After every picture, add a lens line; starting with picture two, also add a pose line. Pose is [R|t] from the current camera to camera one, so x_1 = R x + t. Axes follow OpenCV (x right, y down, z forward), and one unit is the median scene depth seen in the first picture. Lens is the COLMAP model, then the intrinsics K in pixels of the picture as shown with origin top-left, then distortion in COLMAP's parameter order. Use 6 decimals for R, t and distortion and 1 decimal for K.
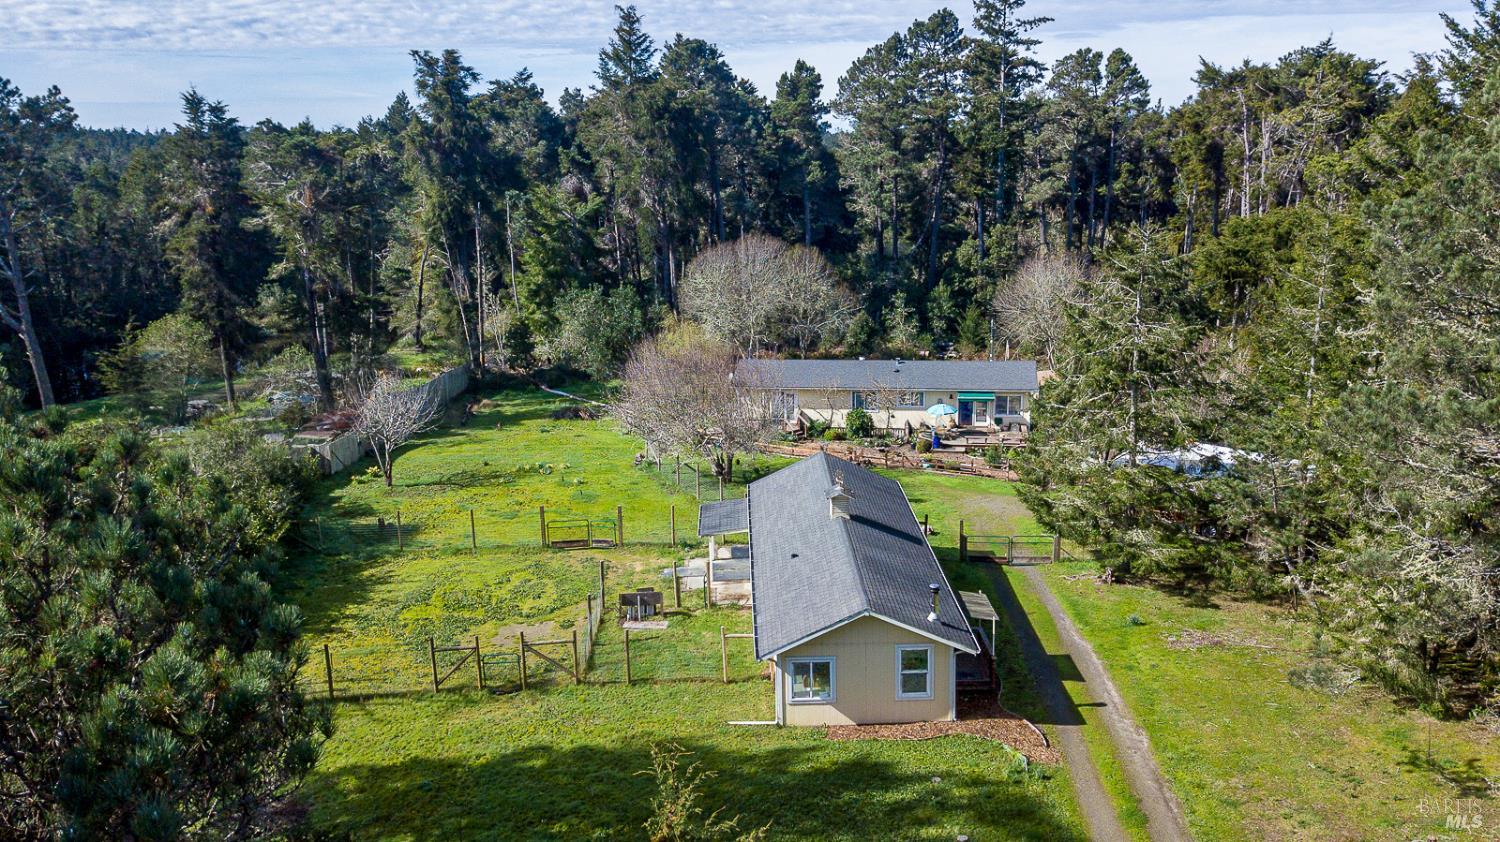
lens RADIAL K [[1181.2, 0, 750.0], [0, 1181.2, 421.0], [0, 0, 1]] dist [0.111979, -0.140711]
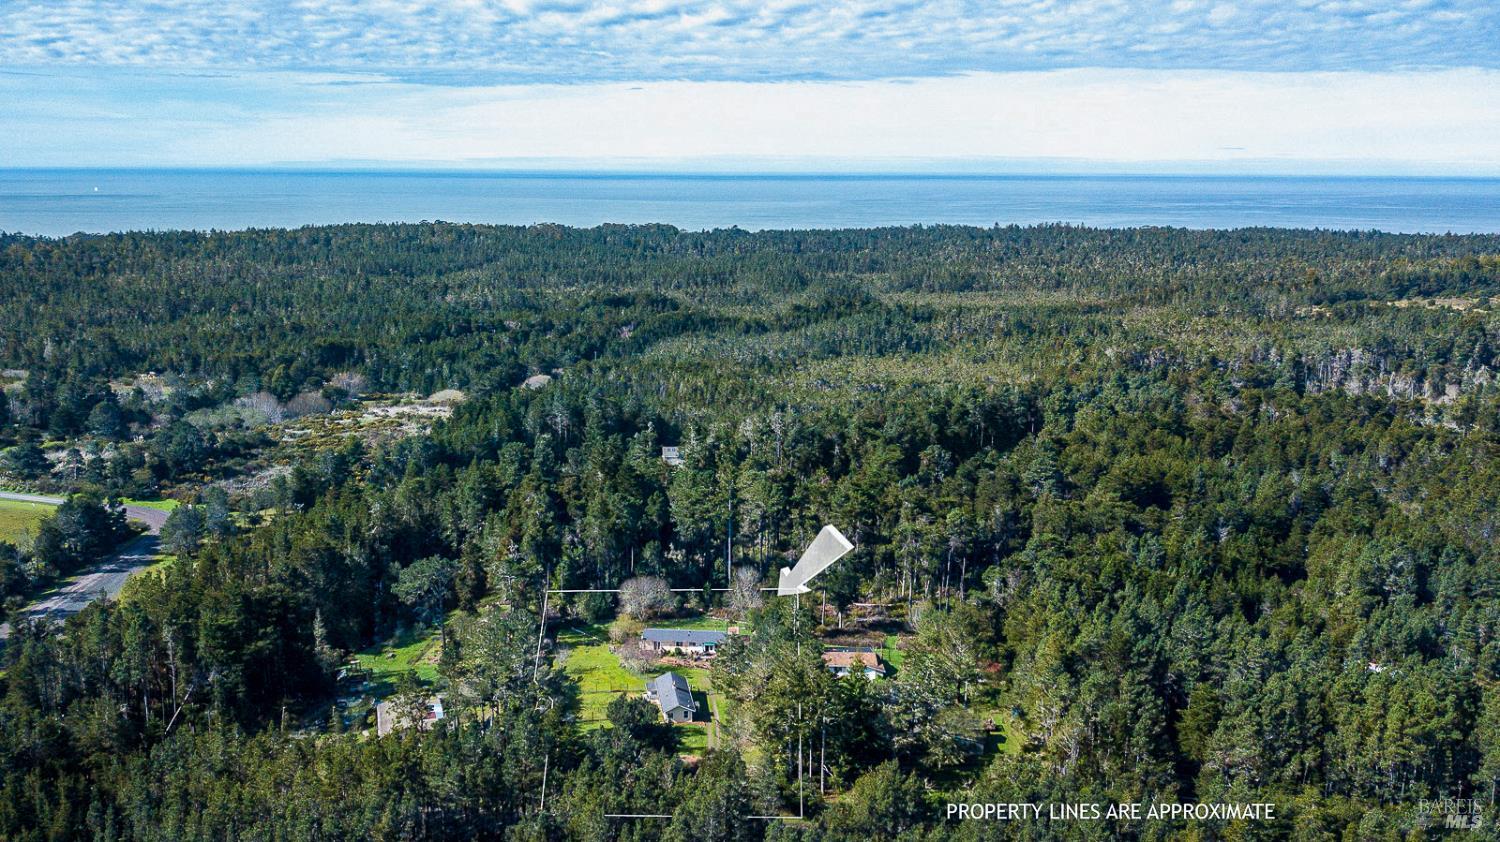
lens RADIAL K [[1122.7, 0, 720.9], [0, 1122.7, 409.6], [0, 0, 1]] dist [0.063371, -0.000700]
pose [[0.991462, 0.019613, 0.128910, -0.384828], [-0.007933, 0.995865, -0.090496, -0.686713], [-0.130152, 0.088701, 0.987518, -4.041908]]
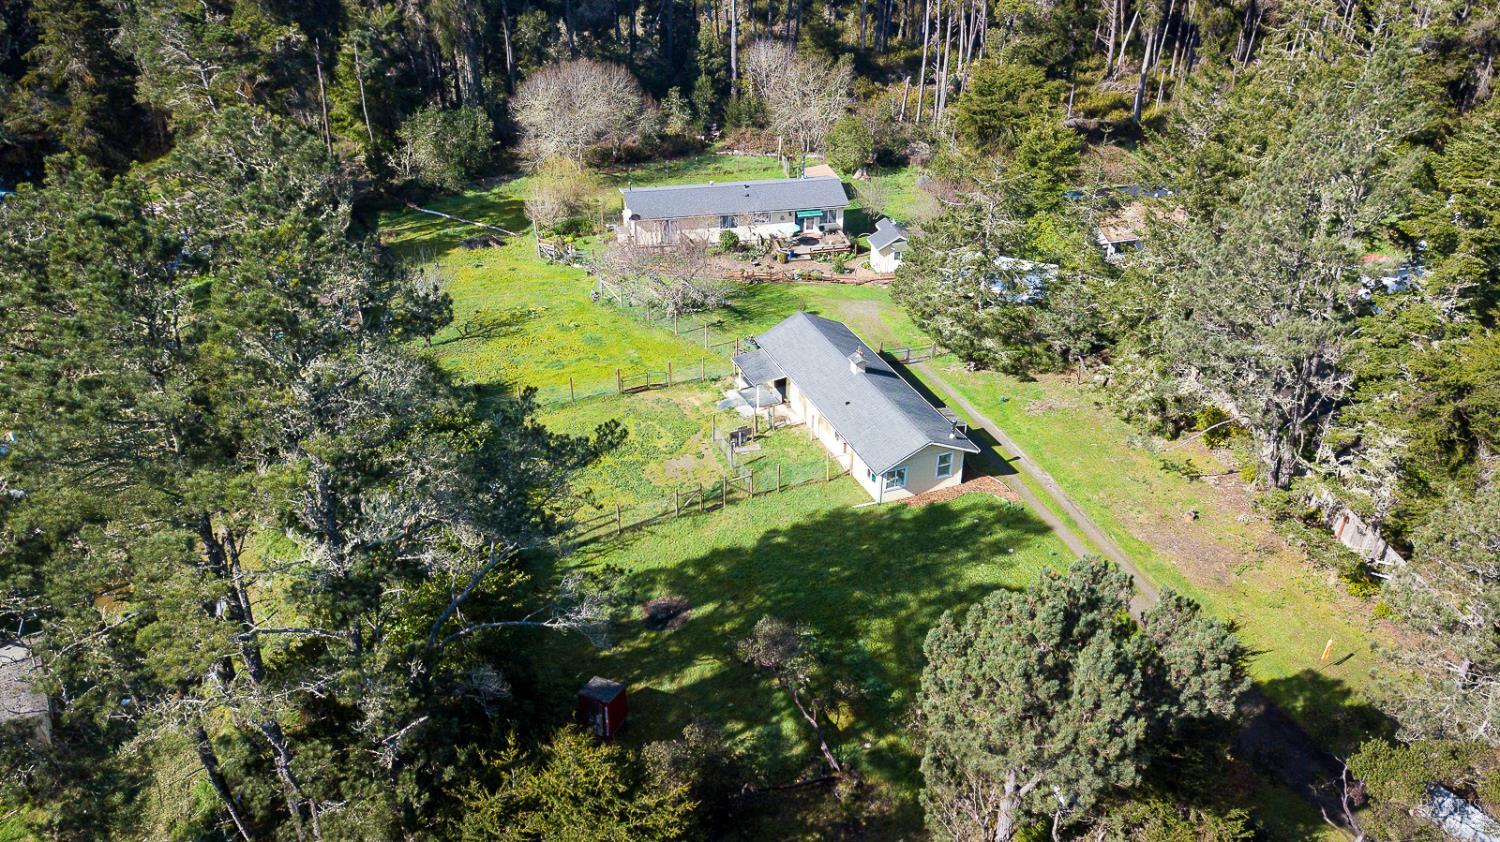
lens RADIAL K [[1122.7, 0, 720.9], [0, 1122.7, 409.6], [0, 0, 1]] dist [0.063371, -0.000700]
pose [[0.940604, -0.158168, 0.300411, -0.542751], [0.064025, 0.951611, 0.300562, -0.326704], [-0.333414, -0.263476, 0.905216, -0.358647]]
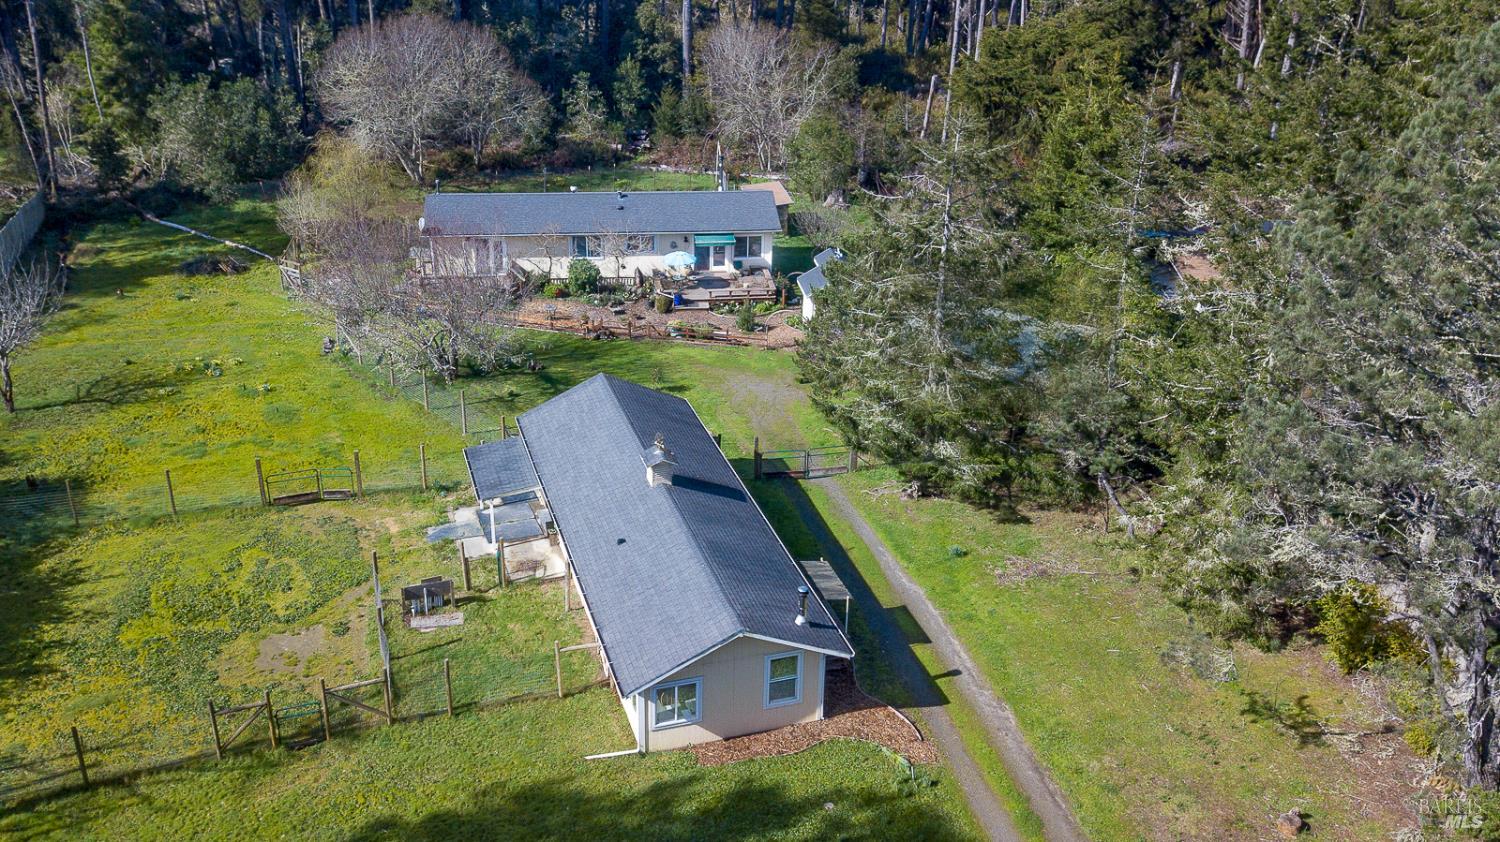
lens RADIAL K [[1366.2, 0, 700.6], [0, 1366.2, 423.8], [0, 0, 1]] dist [0.045076, -0.000582]
pose [[0.964884, -0.083585, 0.249021, -0.129647], [0.030714, 0.977419, 0.209066, -0.155953], [-0.260873, -0.194076, 0.945664, 0.039683]]
